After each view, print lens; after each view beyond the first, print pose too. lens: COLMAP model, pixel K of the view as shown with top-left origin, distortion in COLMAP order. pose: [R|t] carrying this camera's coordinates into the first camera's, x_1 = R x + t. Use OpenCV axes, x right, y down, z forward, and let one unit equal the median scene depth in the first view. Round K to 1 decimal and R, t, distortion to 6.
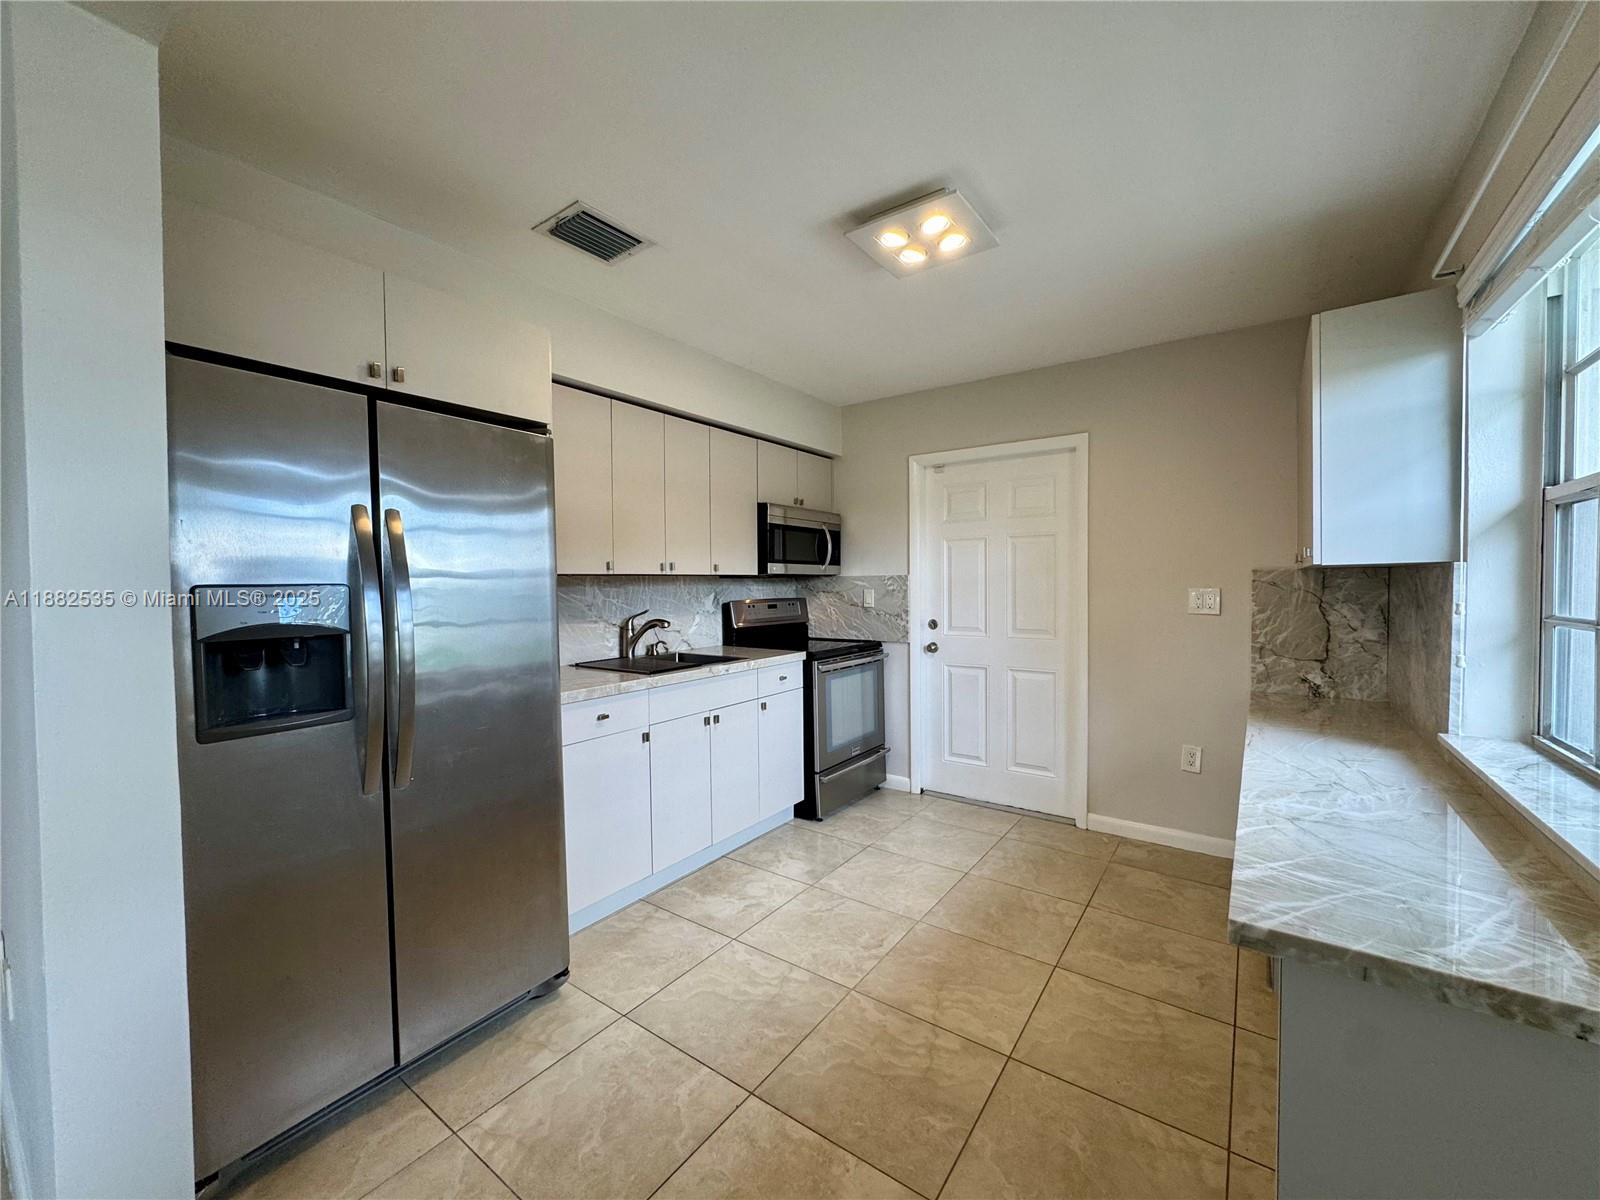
lens RADIAL K [[636.1, 0, 803.3], [0, 636.1, 597.4], [0, 0, 1]] dist [-0.003725, 0.000389]
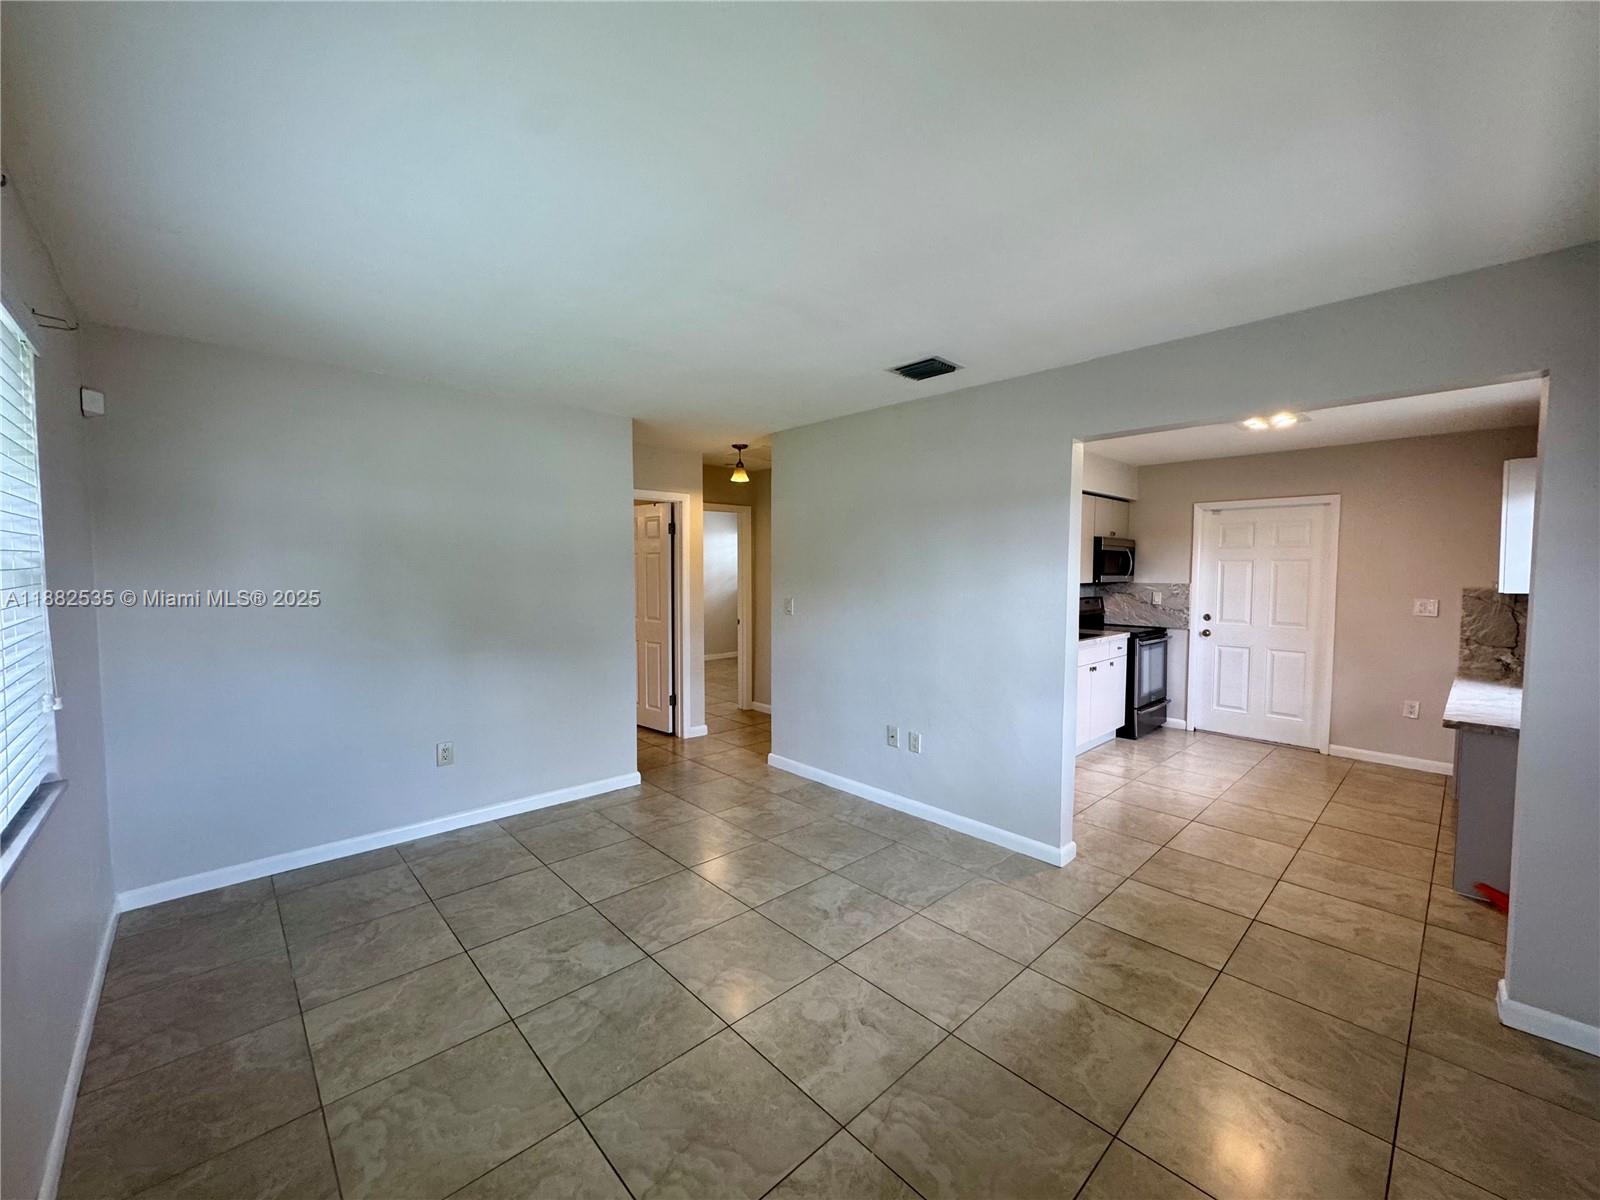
lens RADIAL K [[636.1, 0, 804.8], [0, 636.1, 598.1], [0, 0, 1]] dist [-0.003725, 0.000389]
pose [[0.980517, 0.023224, -0.195057, -0.458002], [-0.018736, 0.999516, 0.024824, -0.022985], [0.195539, -0.020686, 0.980478, -0.672522]]
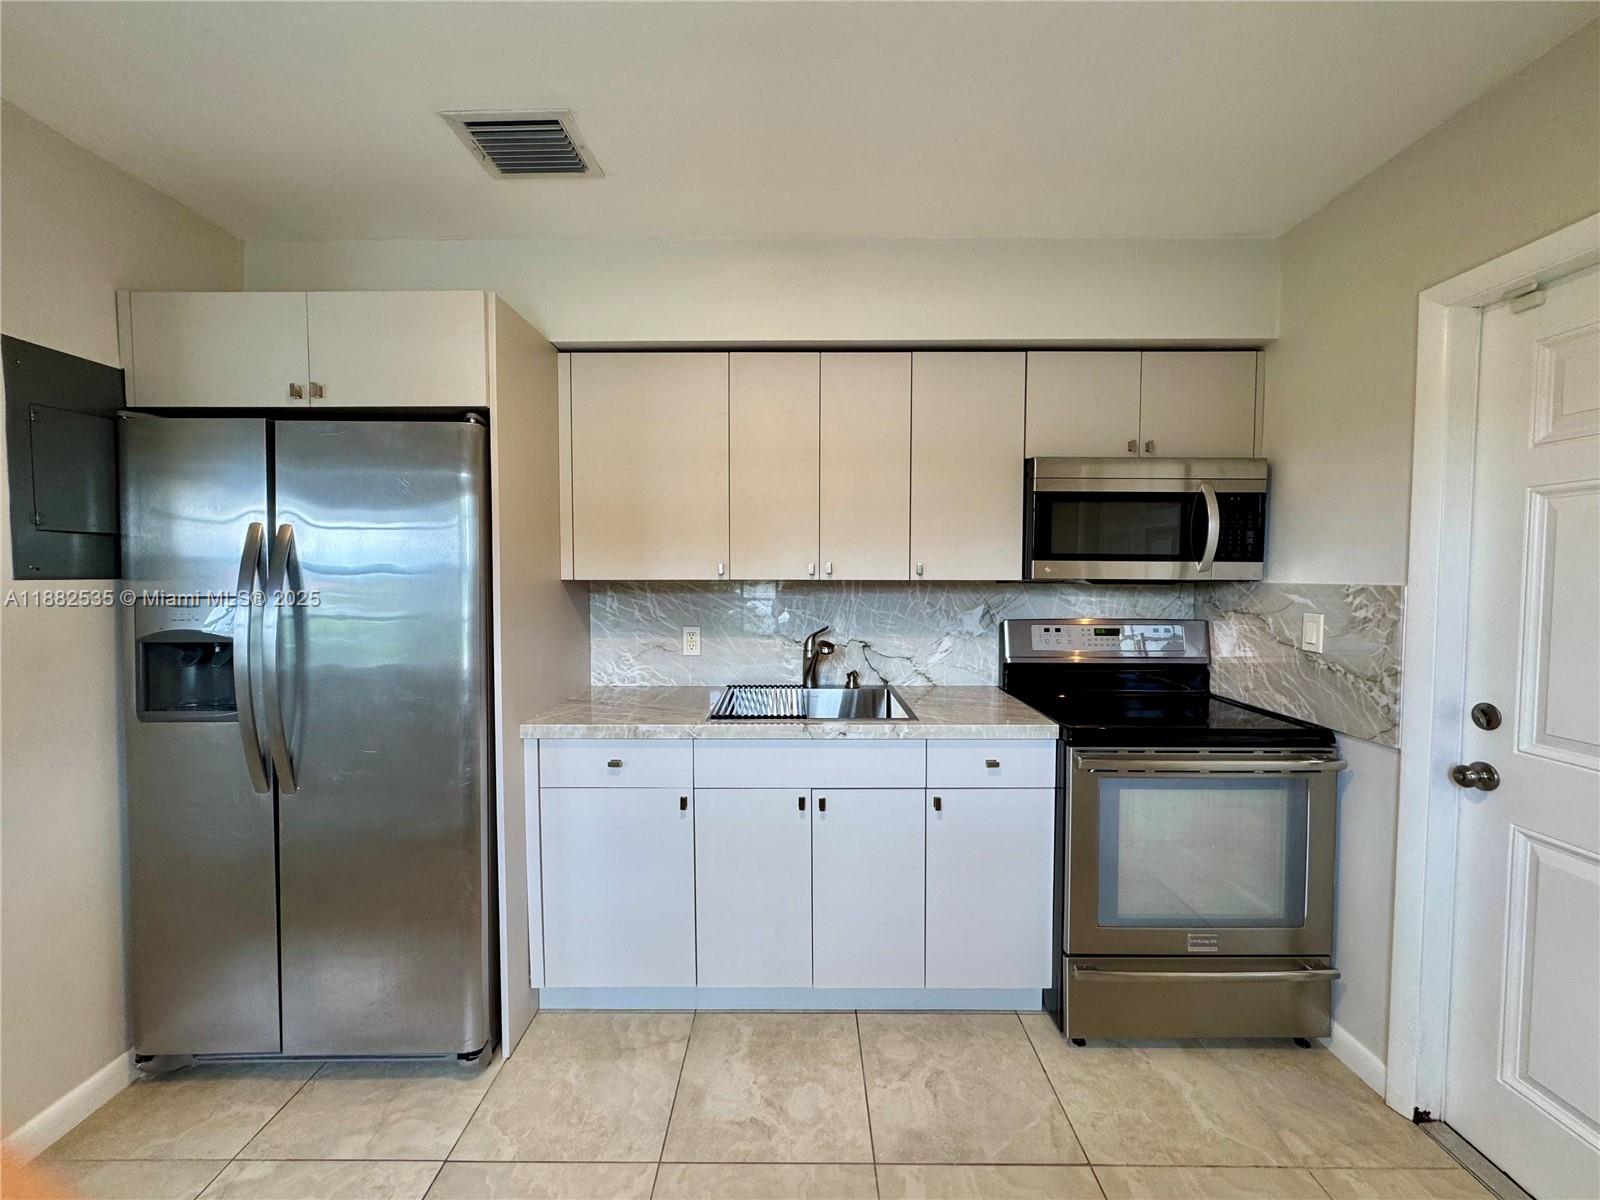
lens RADIAL K [[636.1, 0, 800.3], [0, 636.1, 600.9], [0, 0, 1]] dist [-0.003725, 0.000389]
pose [[0.574756, 0.046594, -0.816997, 0.297536], [-0.025806, 0.998913, 0.038814, -0.033617], [0.817918, -0.001225, 0.575334, 0.479685]]
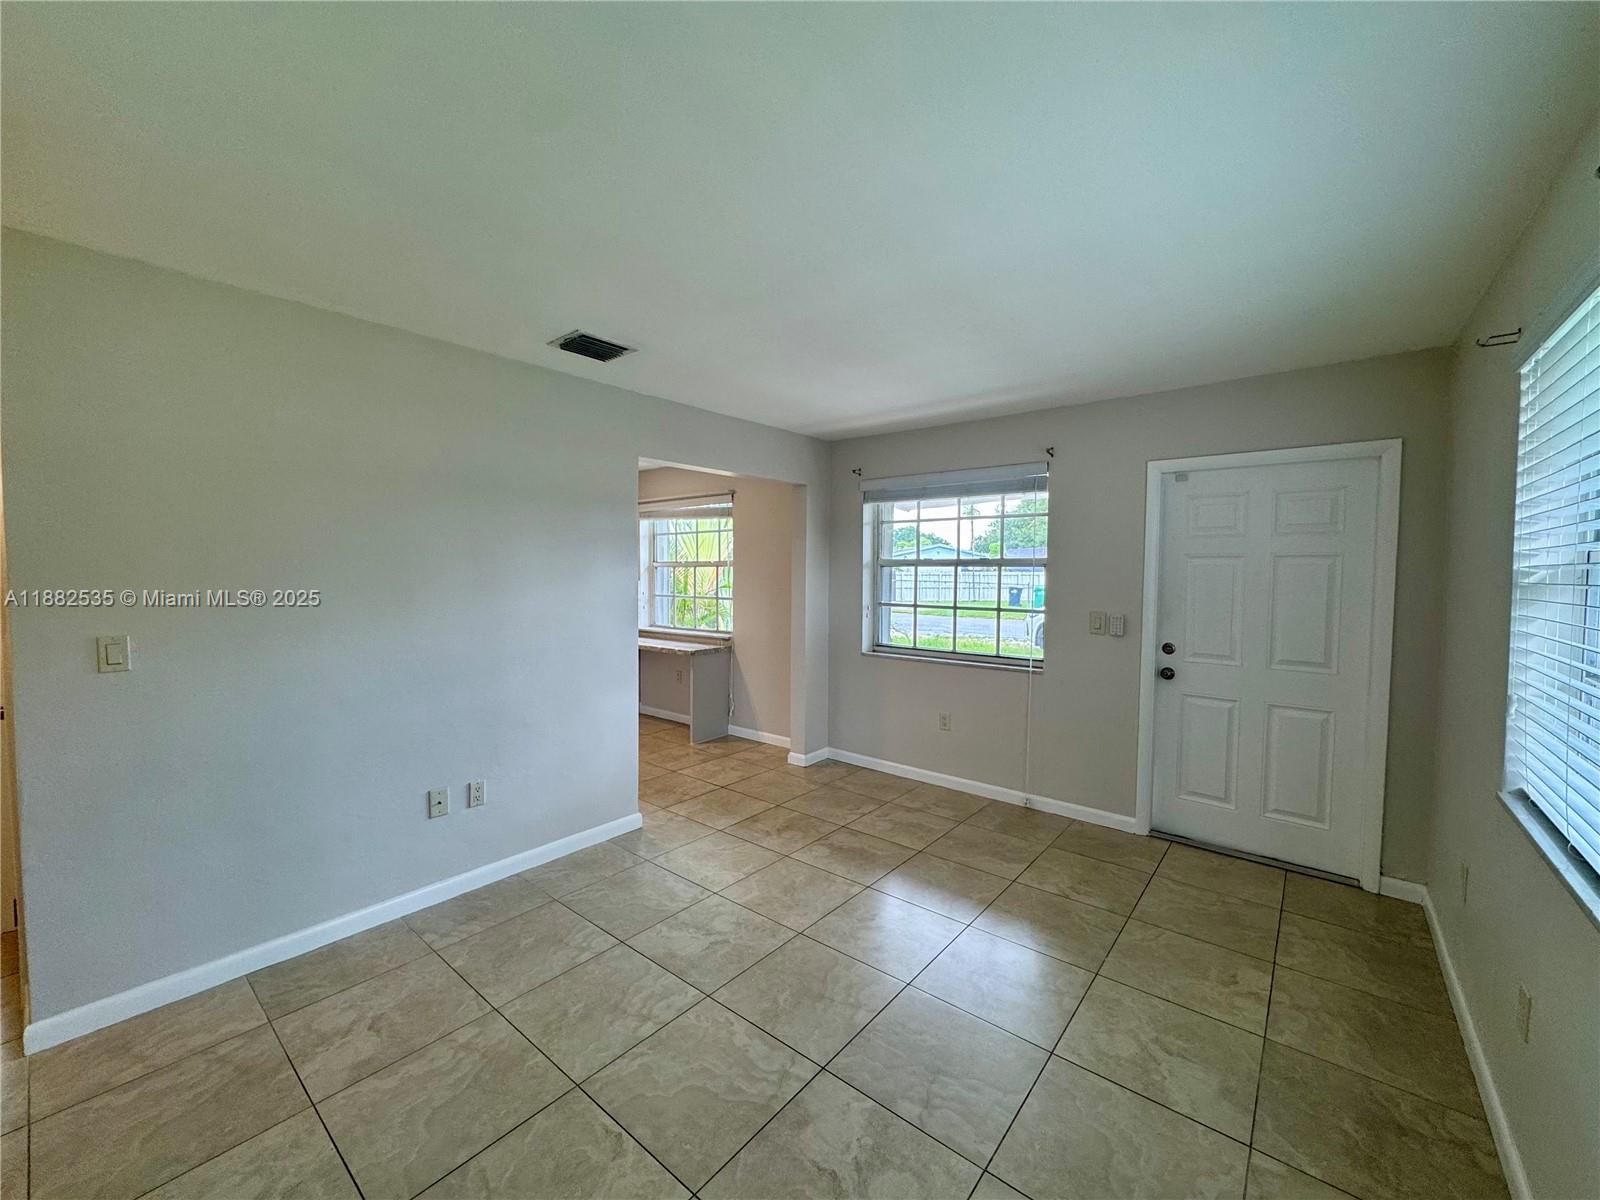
lens RADIAL K [[636.1, 0, 792.1], [0, 636.1, 596.6], [0, 0, 1]] dist [-0.003725, 0.000389]
pose [[0.081236, -0.033589, 0.996129, -1.260336], [0.017494, 0.999326, 0.032271, -0.032355], [-0.996541, 0.014804, 0.081769, -0.071895]]
